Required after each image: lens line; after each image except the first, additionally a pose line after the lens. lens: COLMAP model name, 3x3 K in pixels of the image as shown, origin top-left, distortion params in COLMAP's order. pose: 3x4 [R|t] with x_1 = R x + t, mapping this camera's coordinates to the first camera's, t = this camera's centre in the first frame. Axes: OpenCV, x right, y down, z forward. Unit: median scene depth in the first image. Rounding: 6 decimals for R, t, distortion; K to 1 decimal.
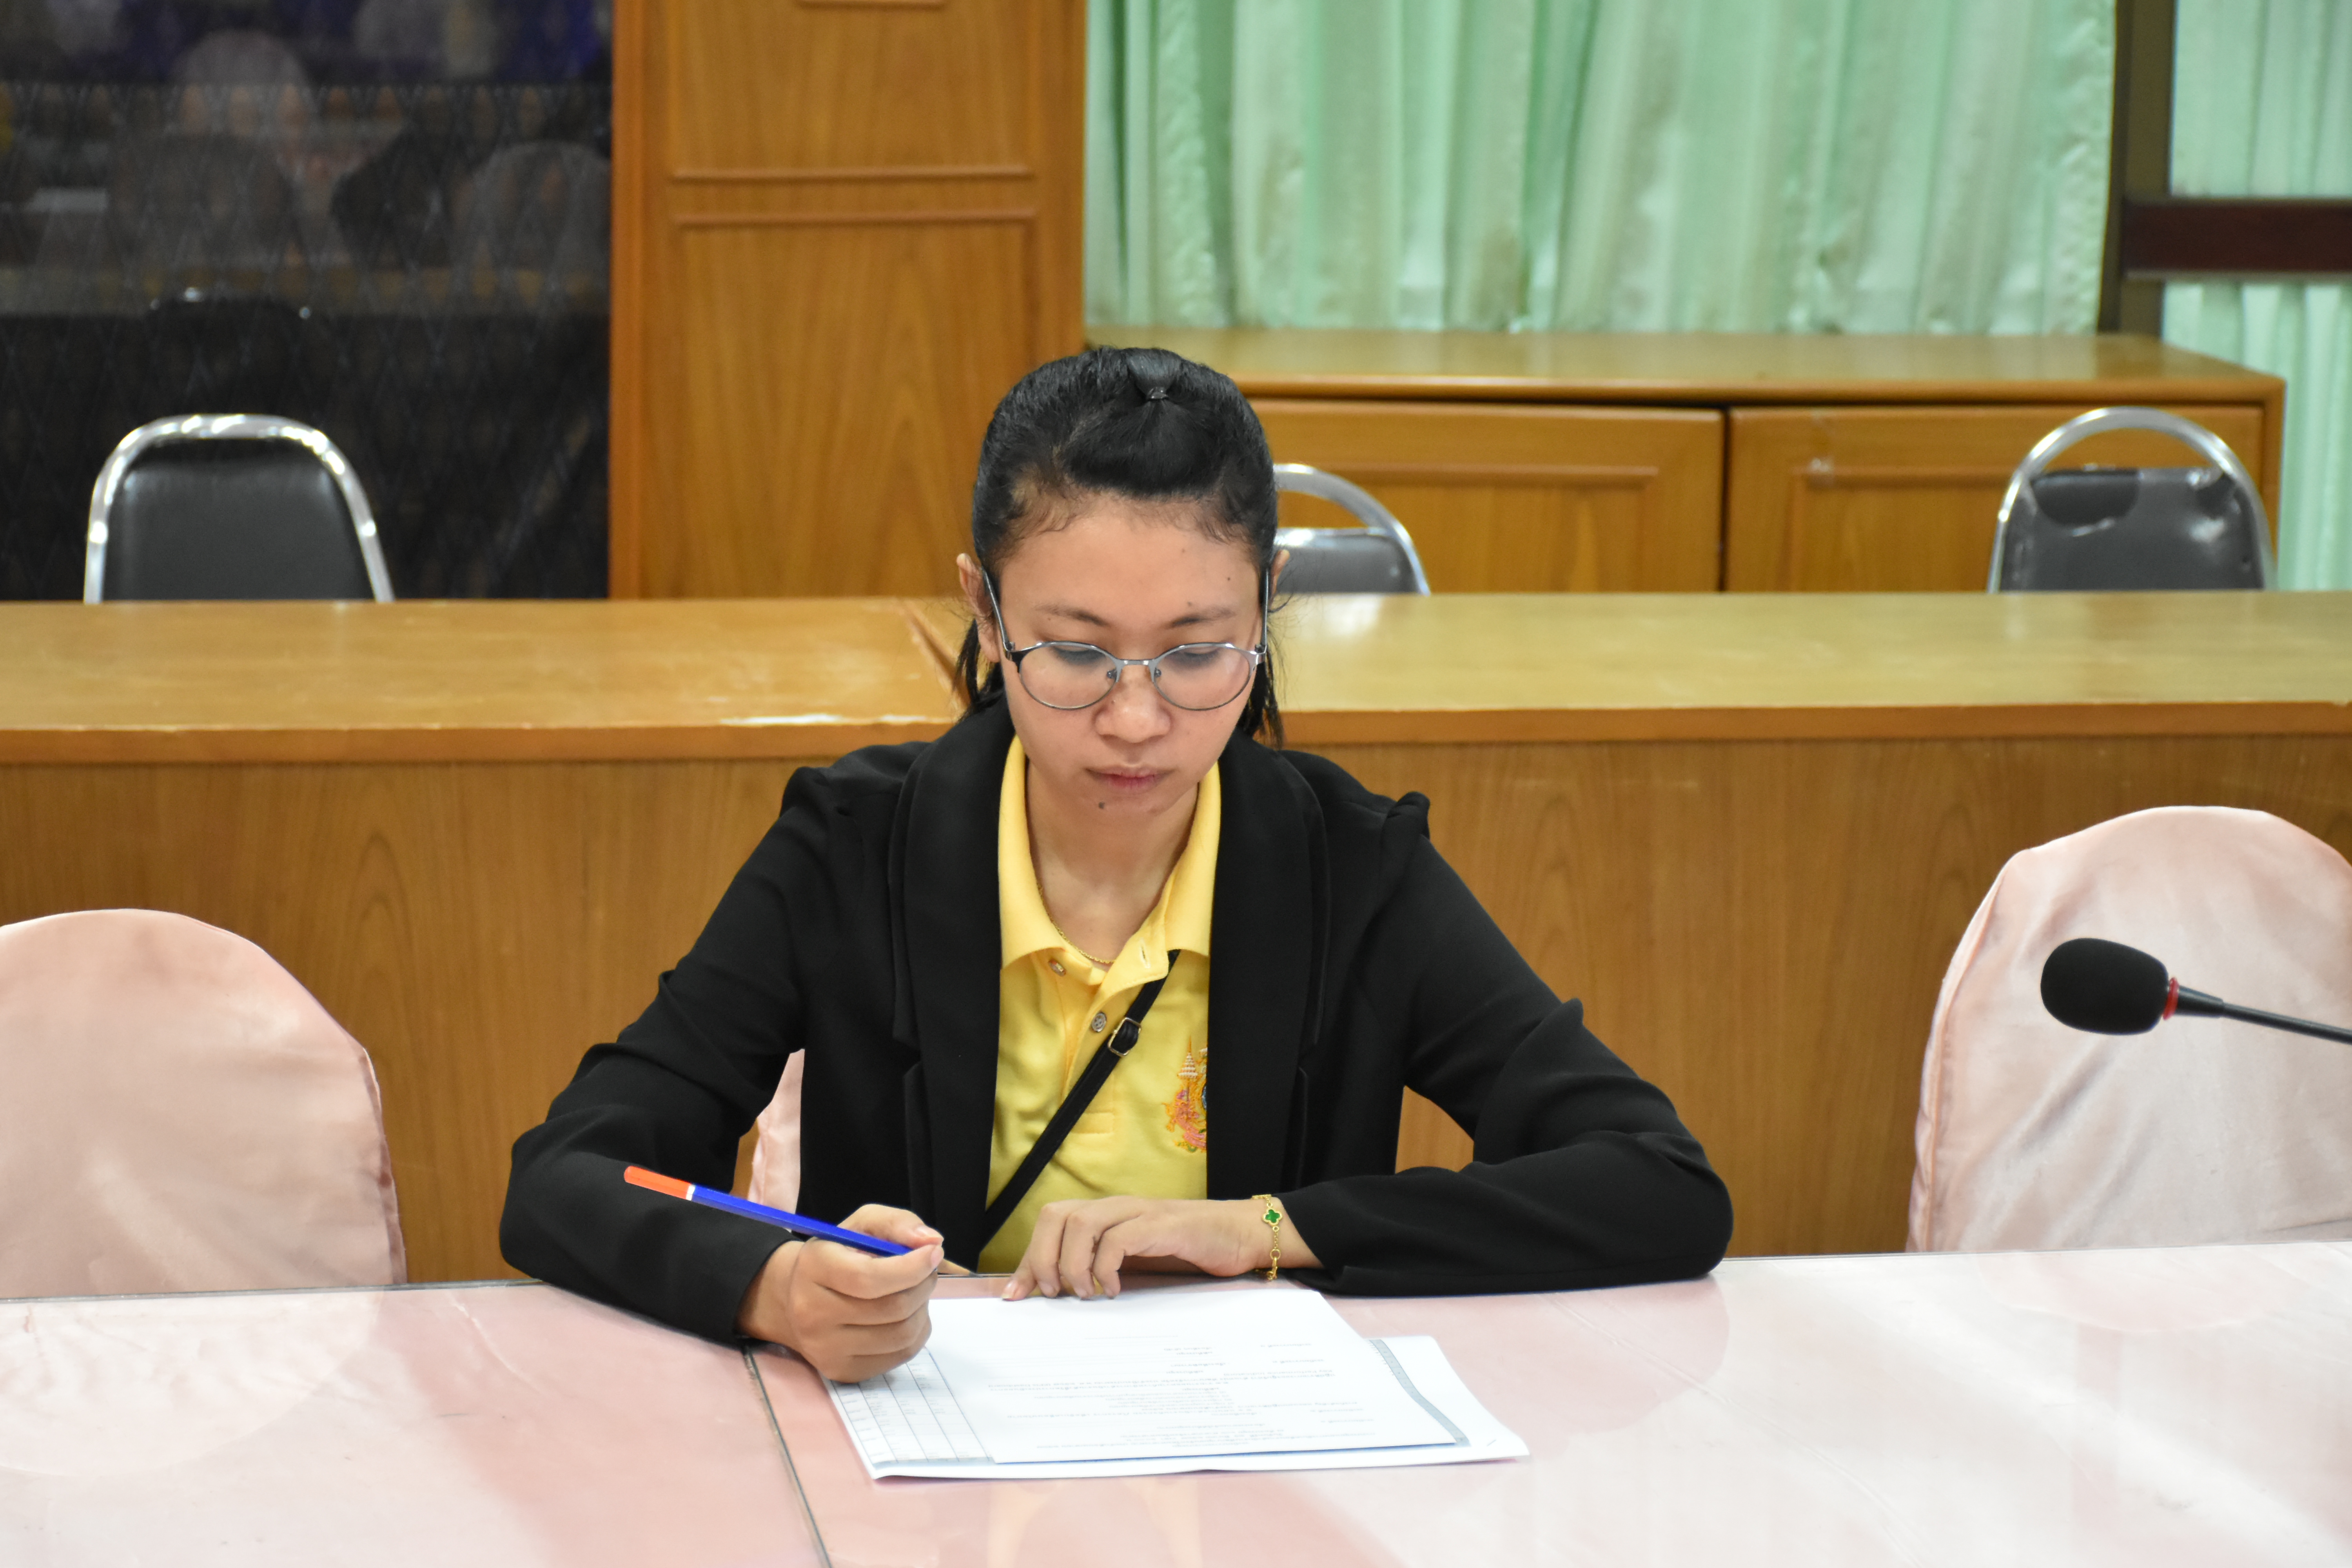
lens RADIAL K [[5562.5, 0, 1176.0], [0, 5562.5, 784.0], [0, 0, 1]] dist [0.042022, 0.648107]
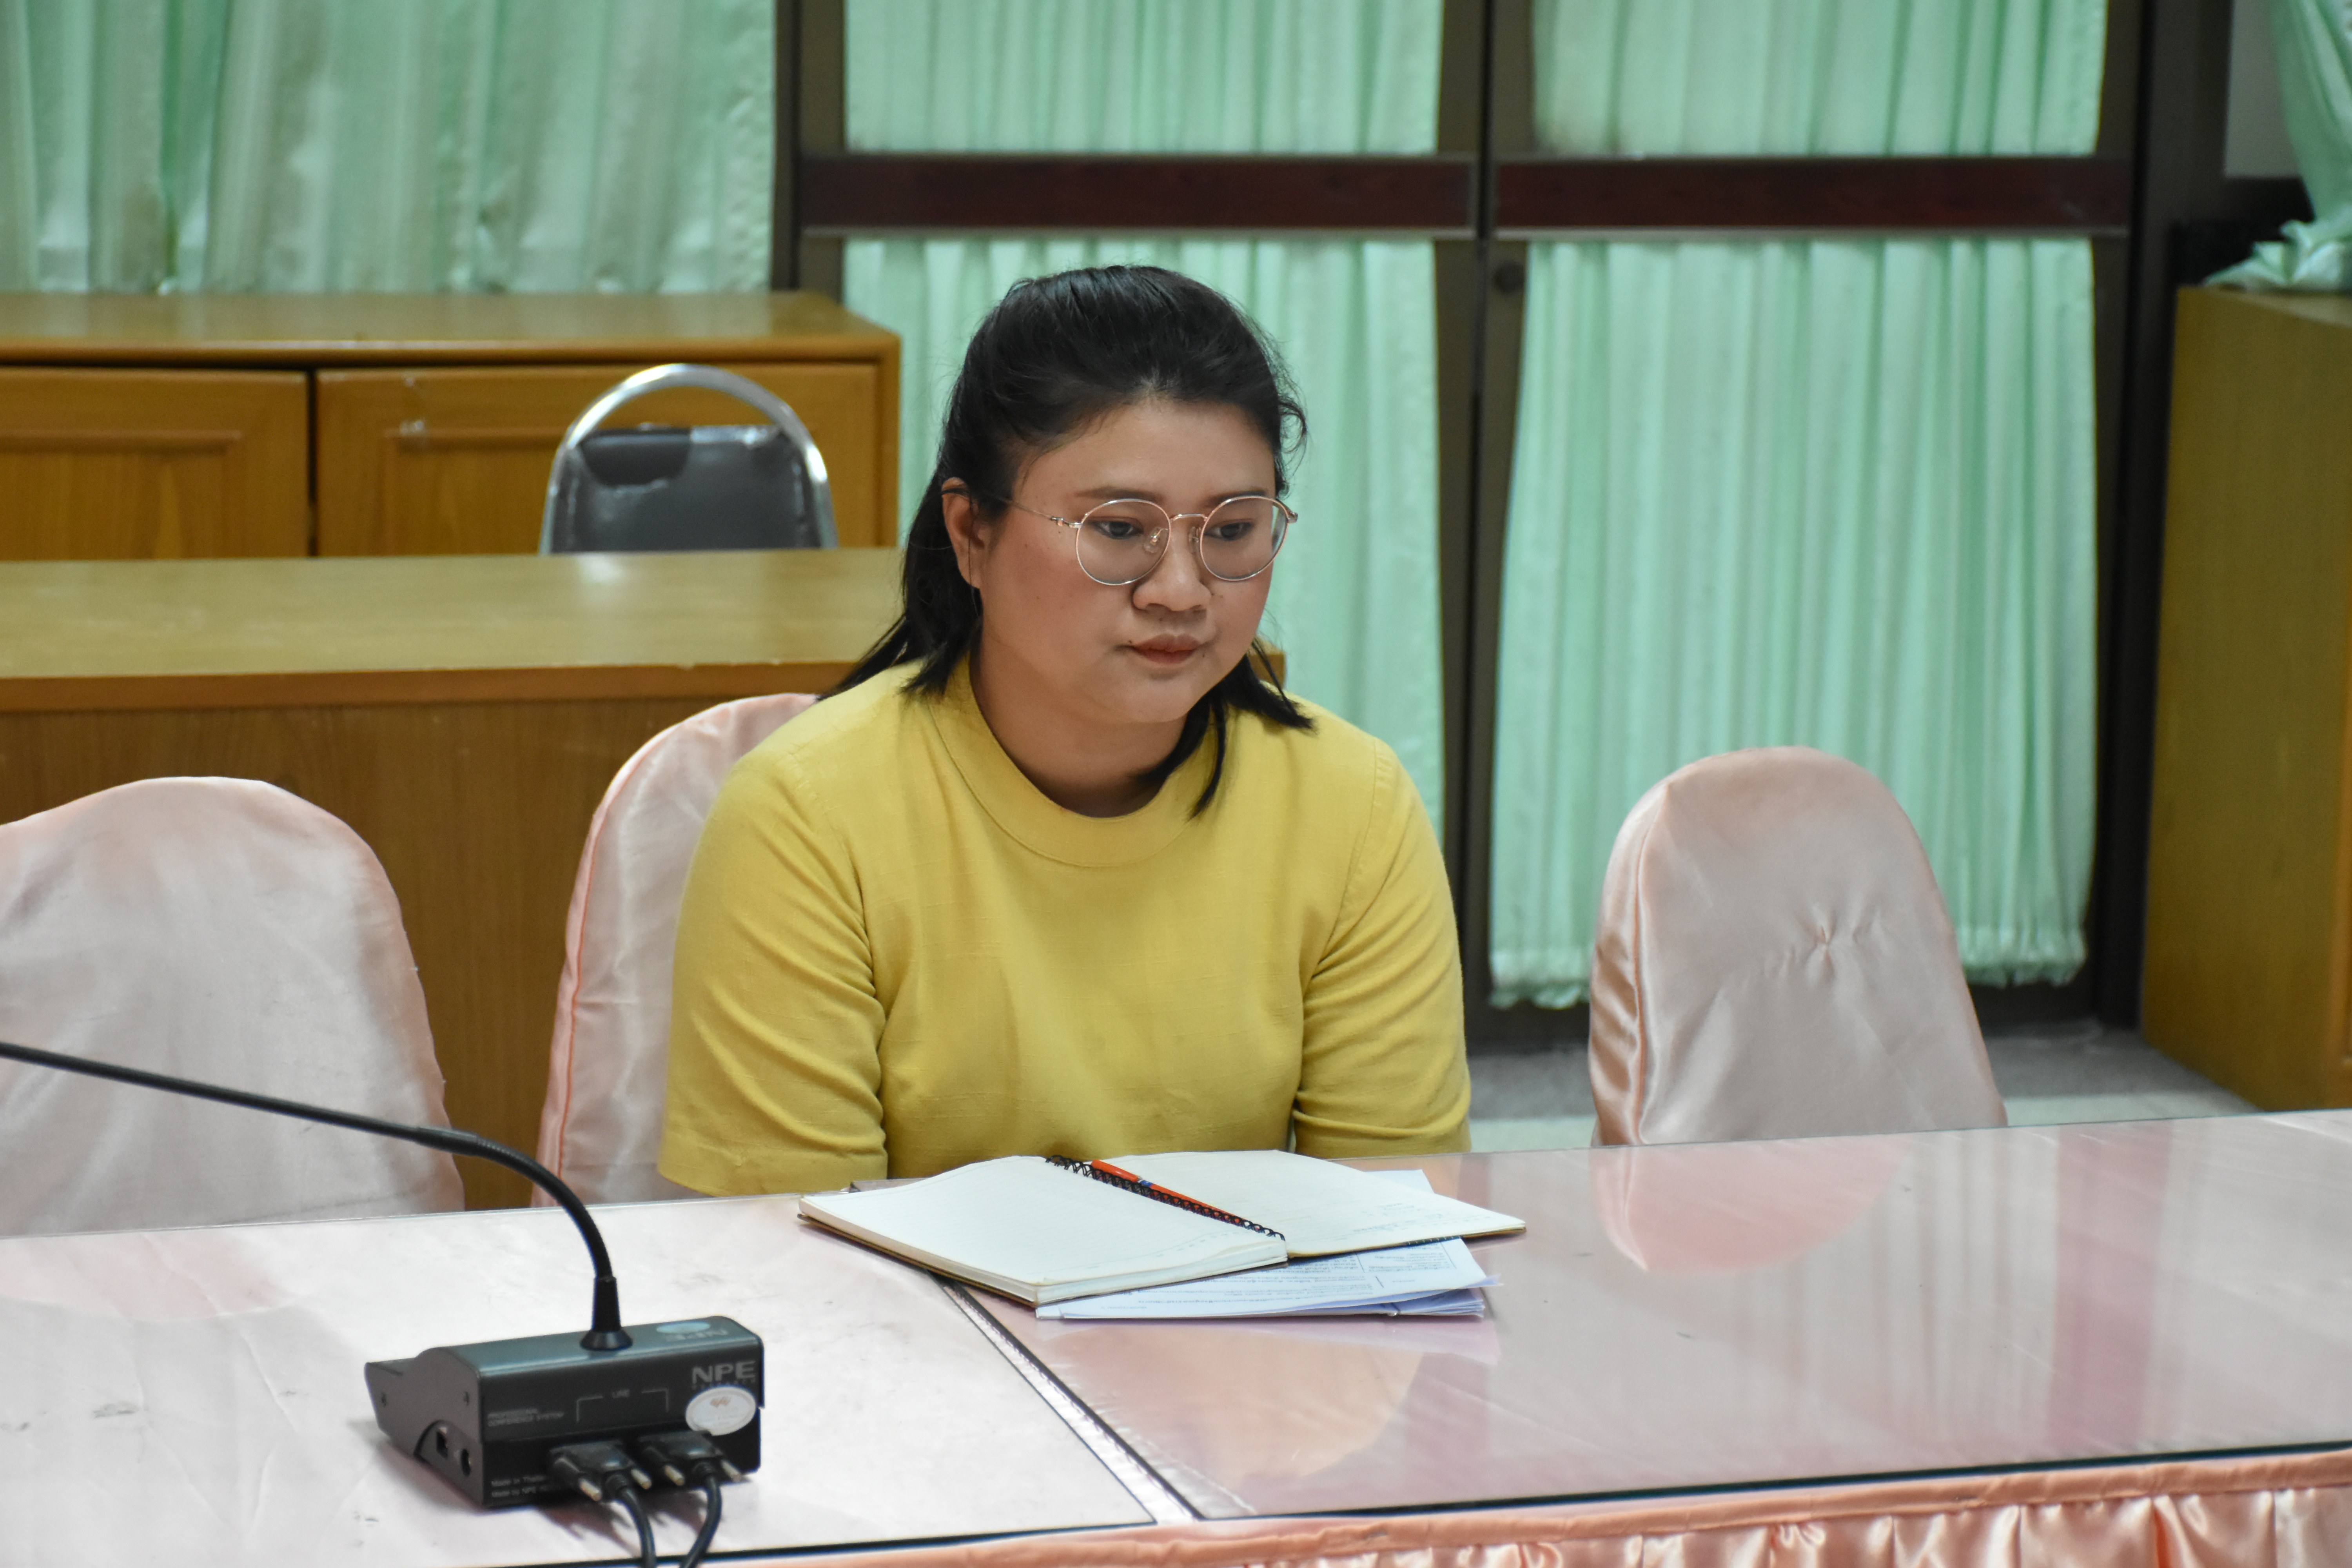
lens RADIAL K [[5562.5, 0, 1176.0], [0, 5562.5, 784.0], [0, 0, 1]] dist [0.042022, 0.648107]
pose [[0.998870, -0.013850, 0.045470, 0.192520], [0.013556, 0.999885, 0.006771, 0.000616], [-0.045559, -0.006147, 0.998943, 0.013795]]
